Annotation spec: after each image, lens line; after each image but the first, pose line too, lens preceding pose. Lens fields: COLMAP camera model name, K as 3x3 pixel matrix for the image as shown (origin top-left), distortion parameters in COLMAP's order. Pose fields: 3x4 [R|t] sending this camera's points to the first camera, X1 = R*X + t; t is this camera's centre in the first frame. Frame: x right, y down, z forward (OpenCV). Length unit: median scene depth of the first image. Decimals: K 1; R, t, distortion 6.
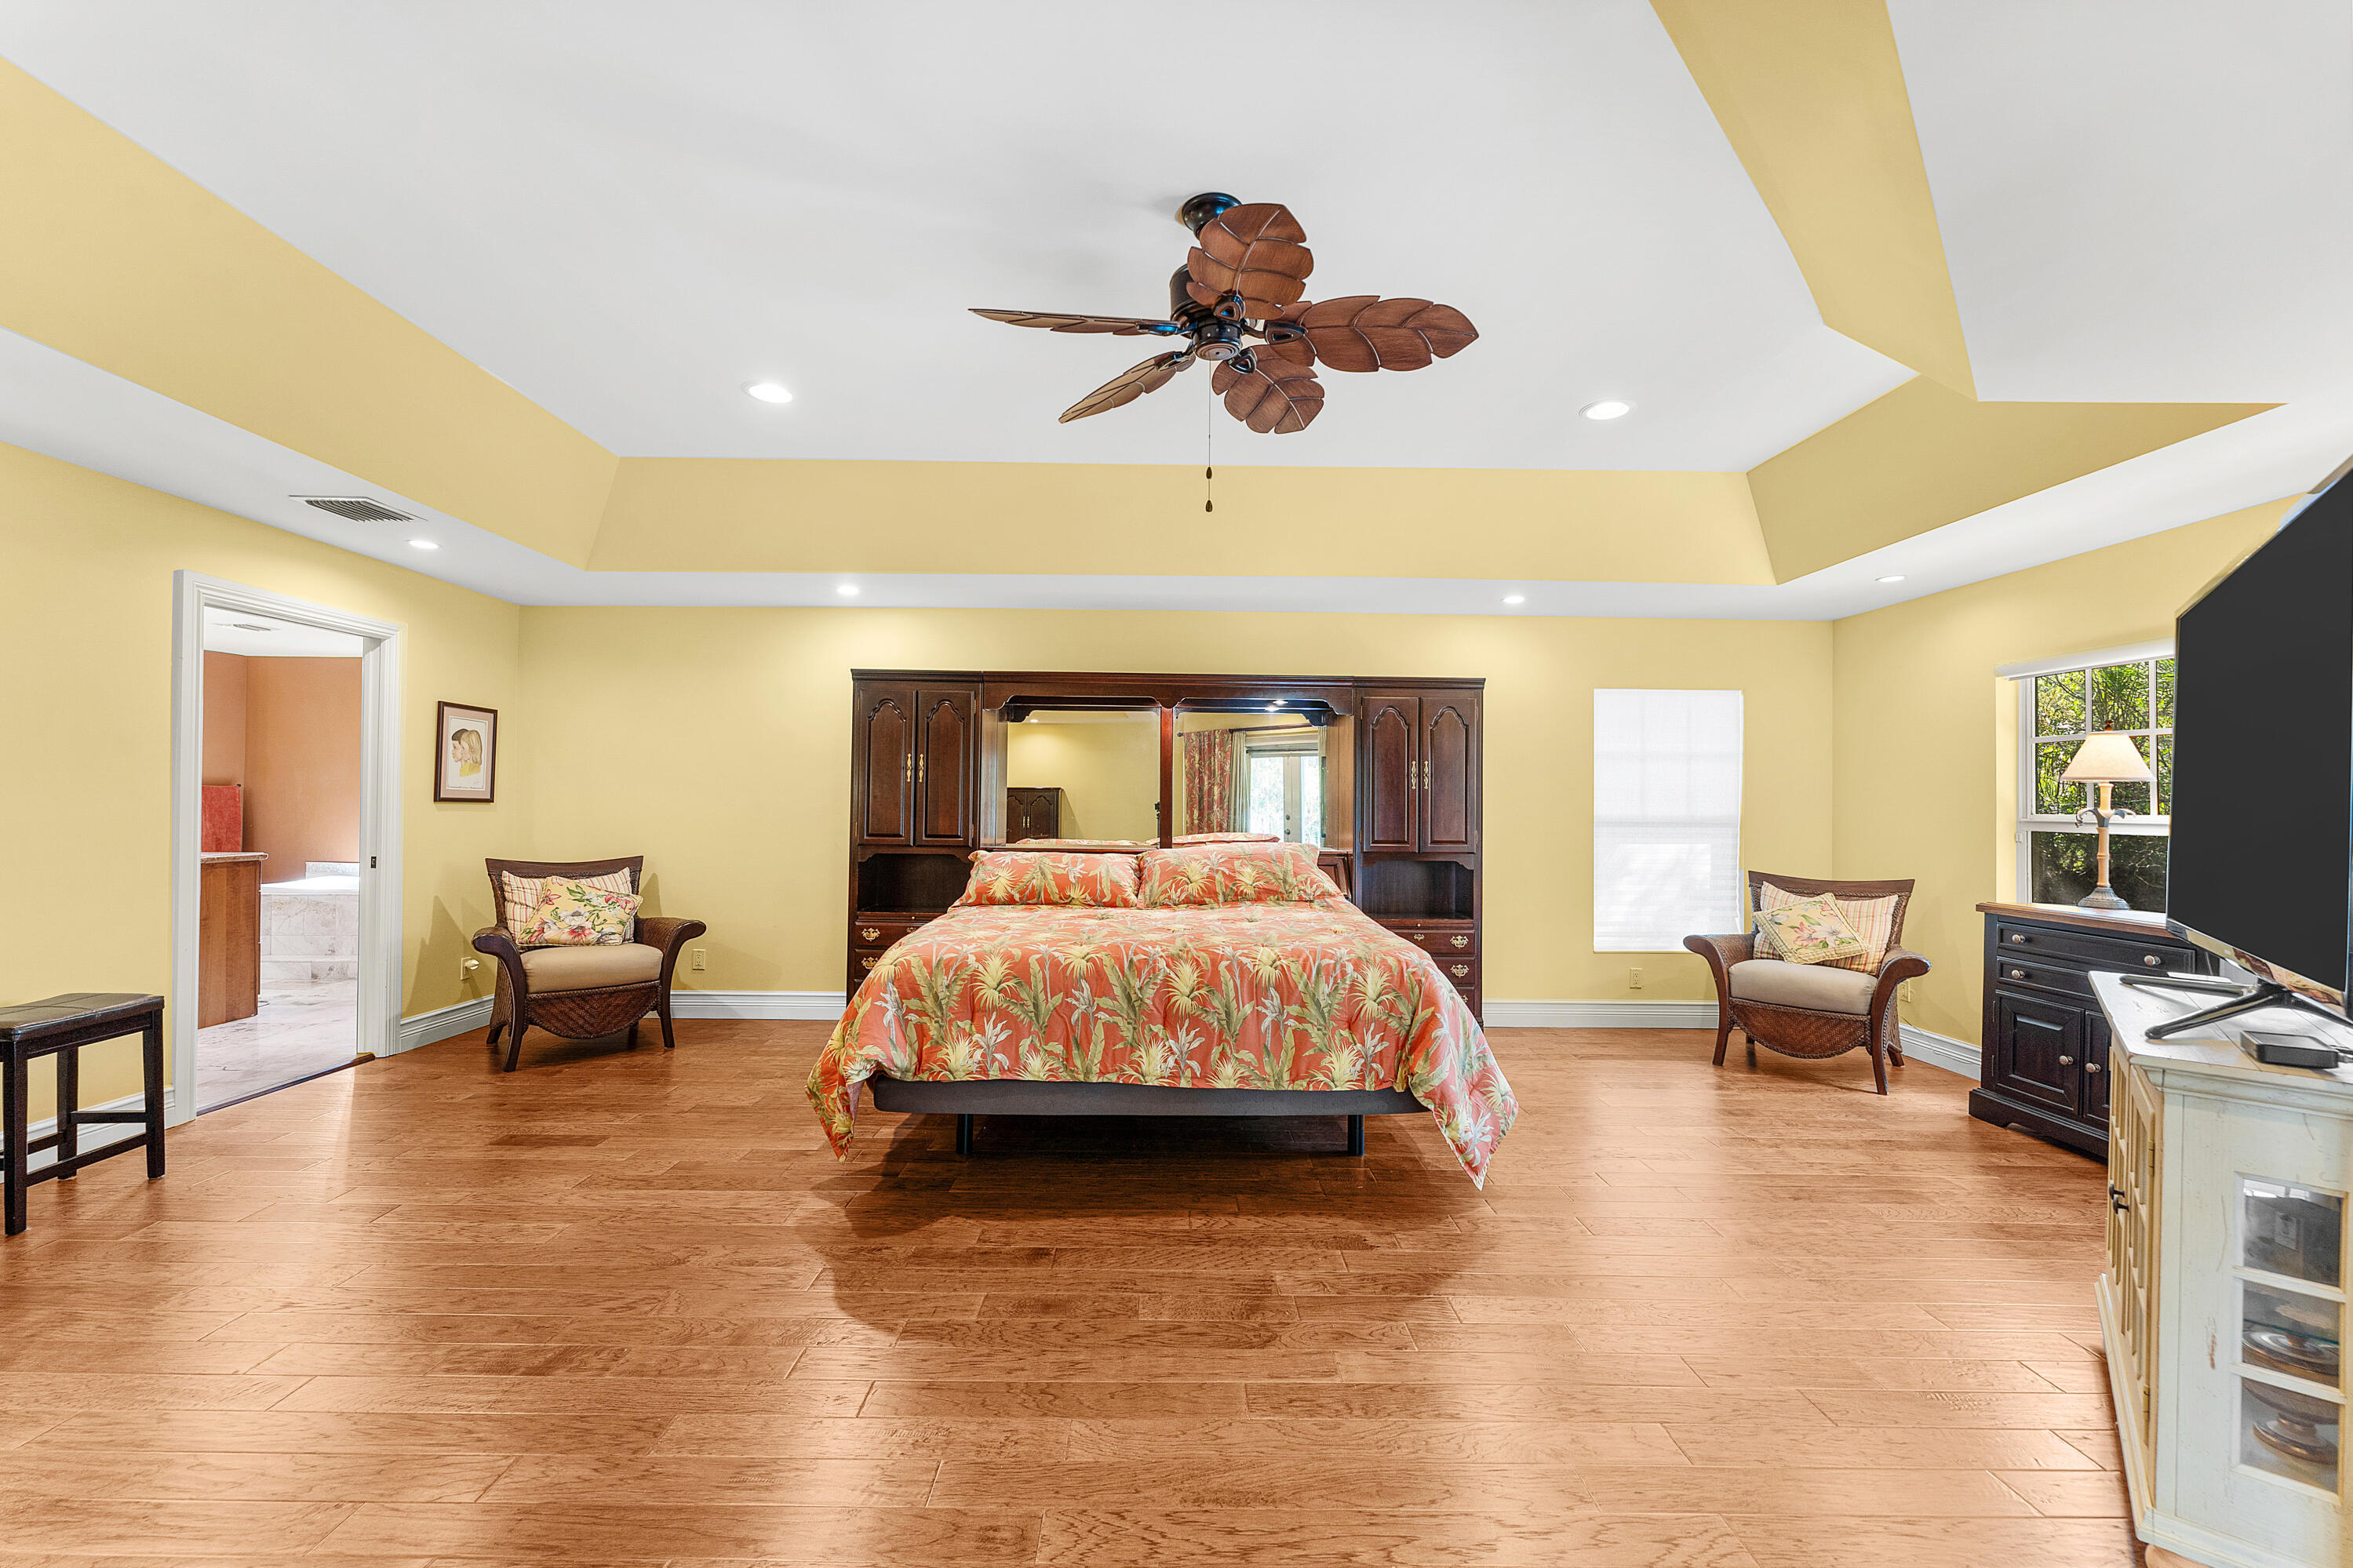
lens RADIAL K [[961.8, 0, 1190.1], [0, 961.8, 800.5], [0, 0, 1]] dist [-0.002518, 0.000297]
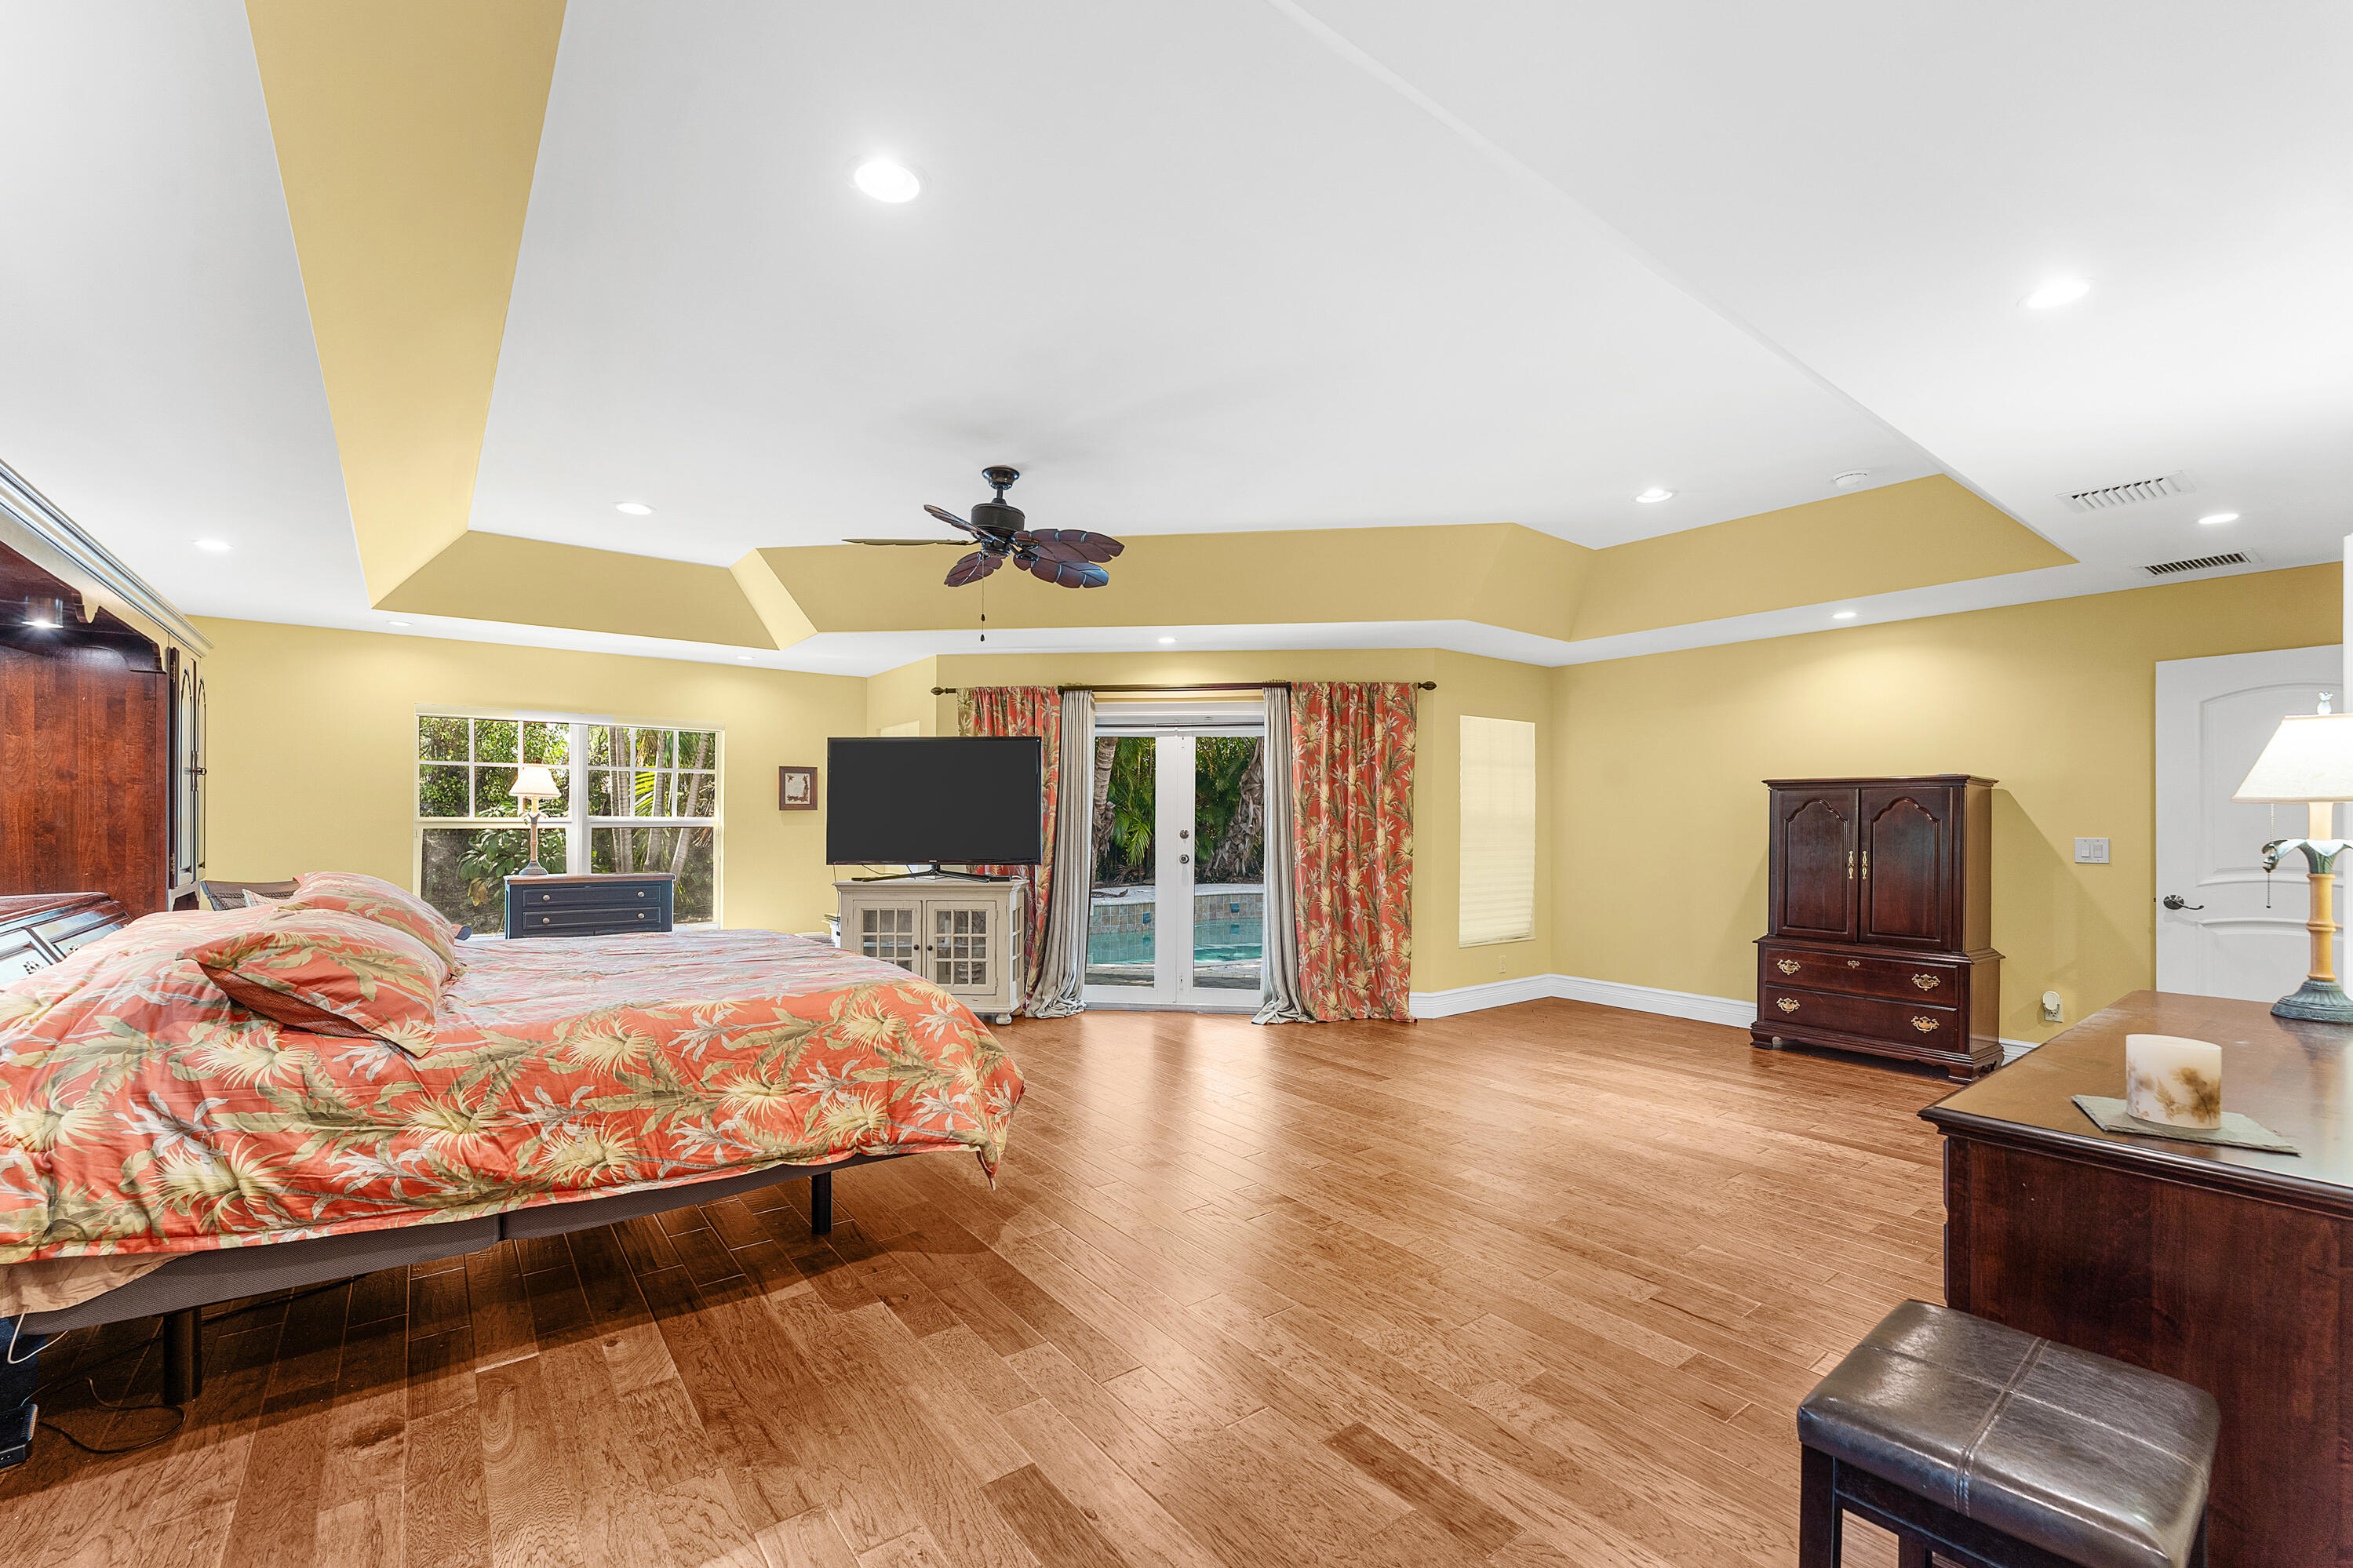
lens RADIAL K [[961.8, 0, 1167.9], [0, 961.8, 805.6], [0, 0, 1]] dist [-0.002518, 0.000297]
pose [[-0.599842, -0.005820, 0.800097, -0.944046], [-0.017346, 0.999833, -0.005731, -0.011540], [-0.799930, -0.017316, -0.599843, 1.090996]]
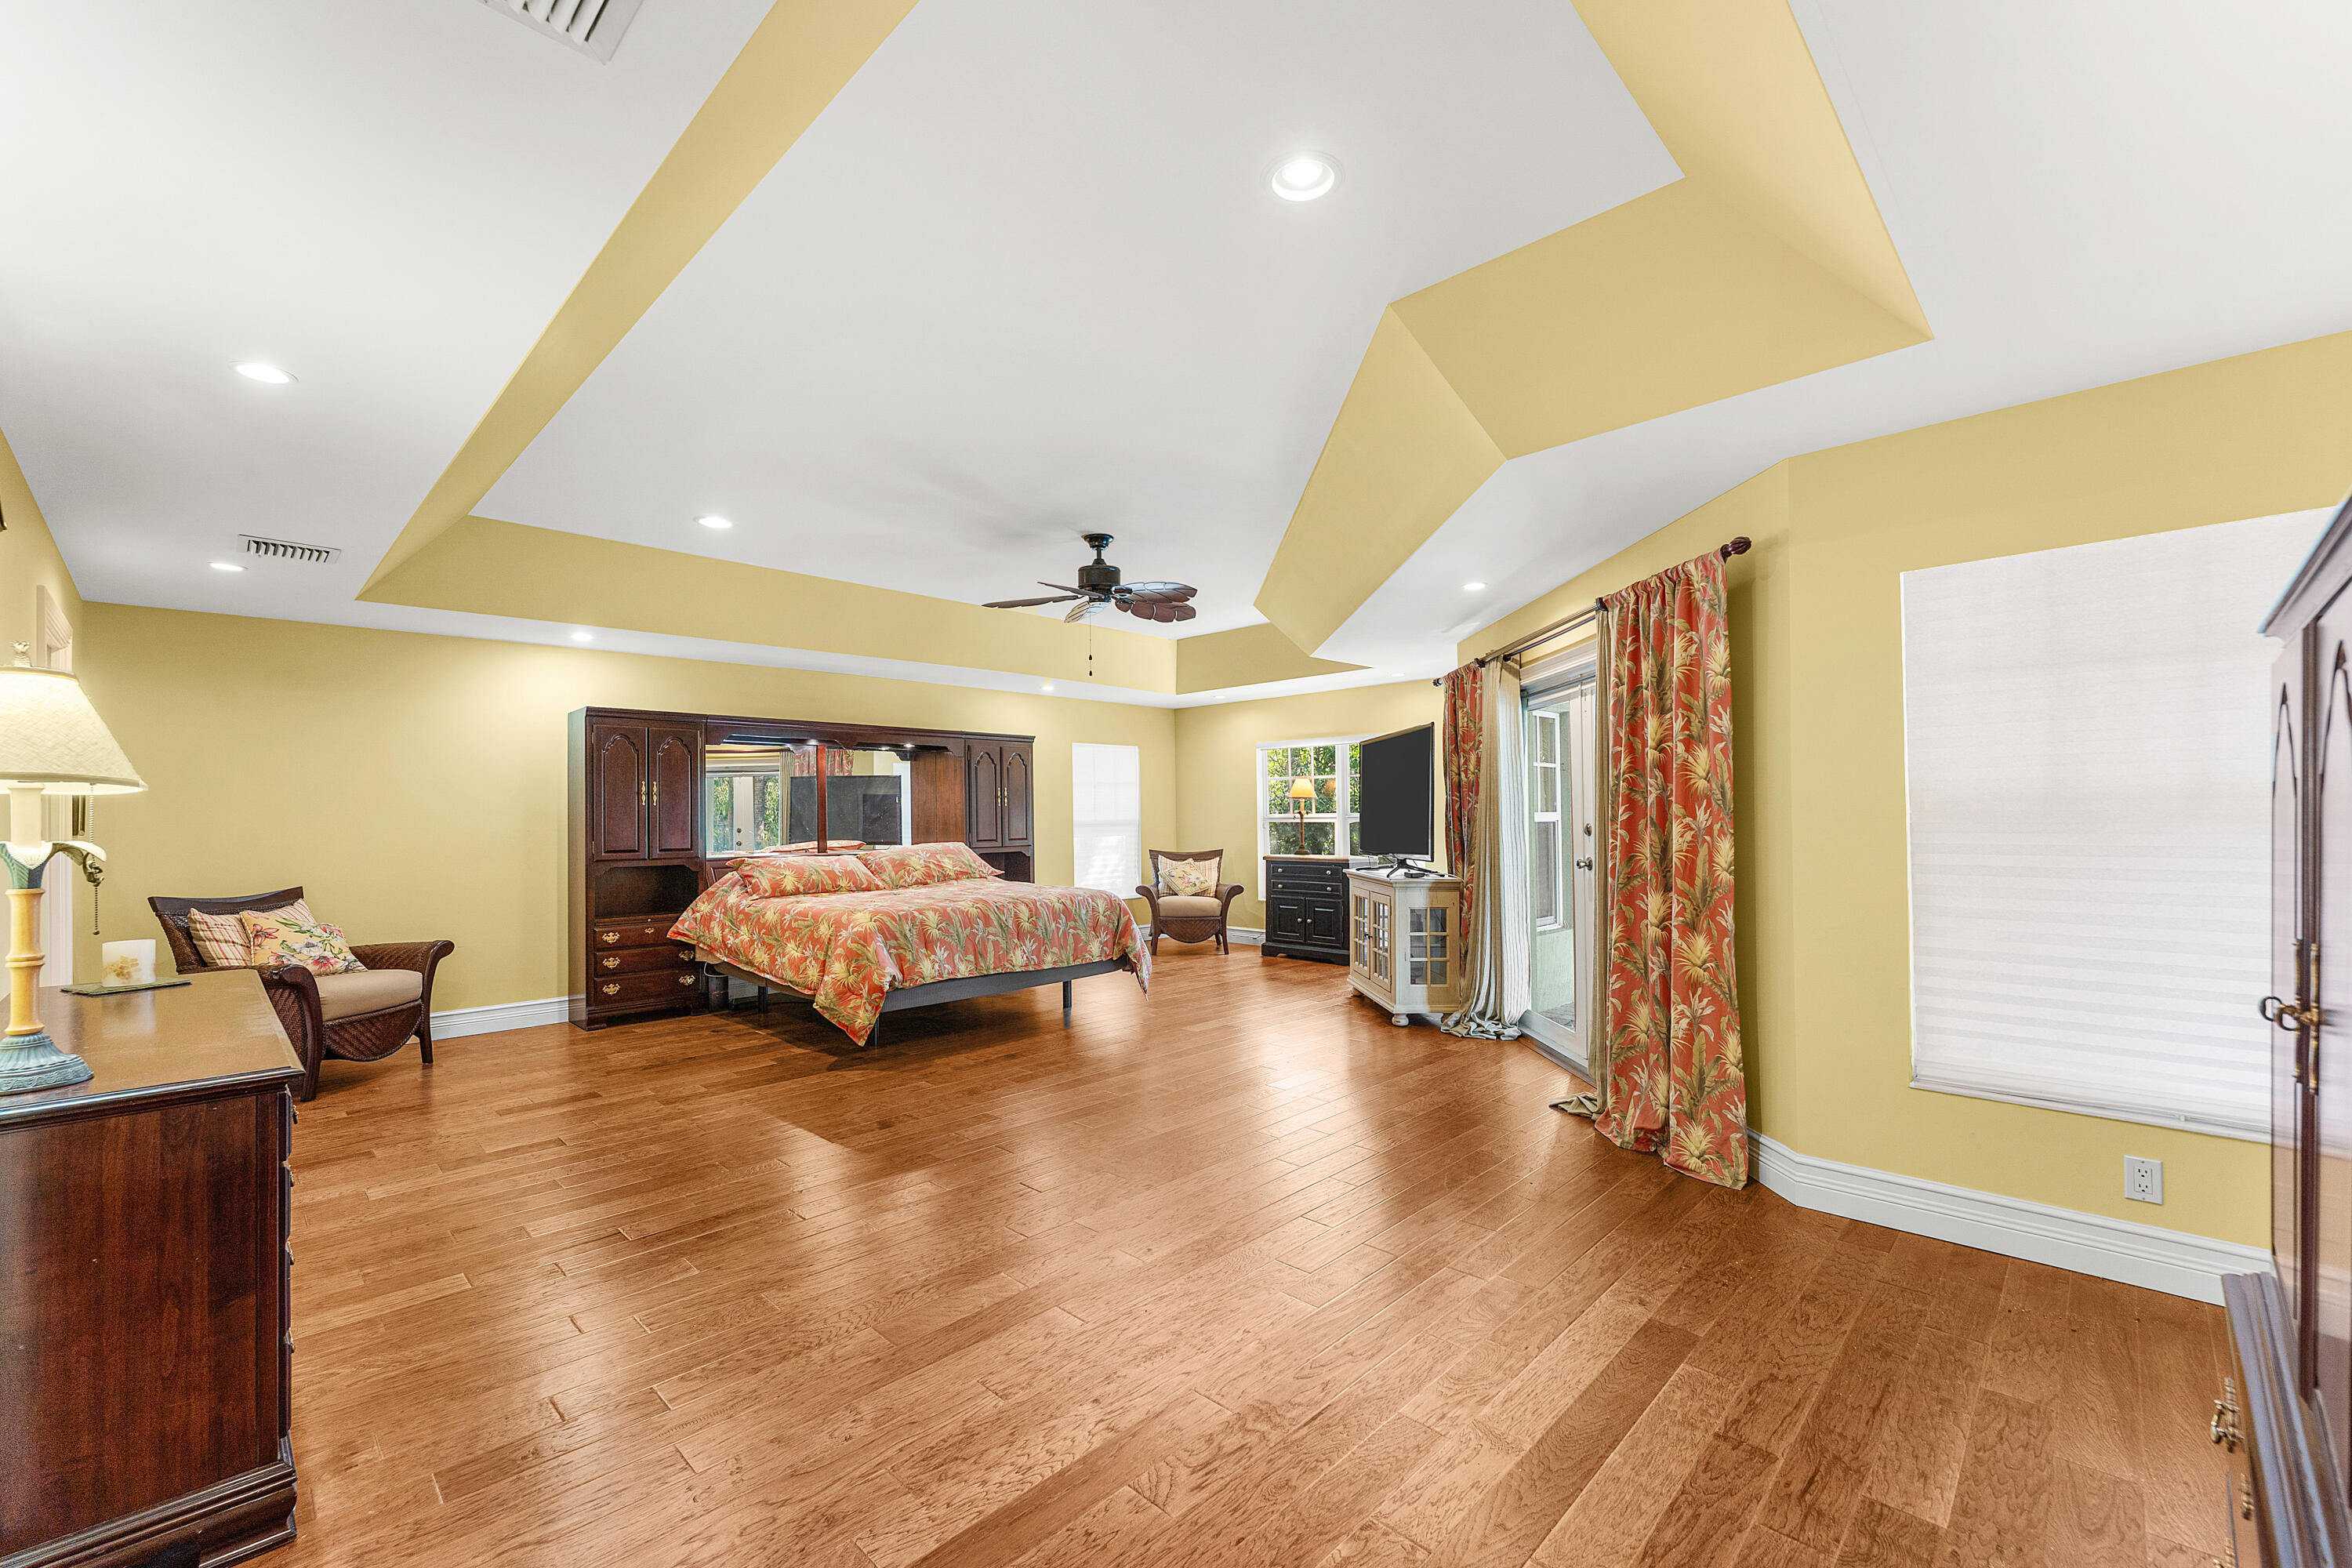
lens RADIAL K [[961.5, 0, 1192.2], [0, 961.5, 798.9], [0, 0, 1]] dist [-0.002518, 0.000297]
pose [[0.696138, -0.008390, 0.717859, -0.845769], [0.016576, 0.999853, -0.004389, -0.014085], [-0.717716, 0.014954, 0.696175, -0.391610]]
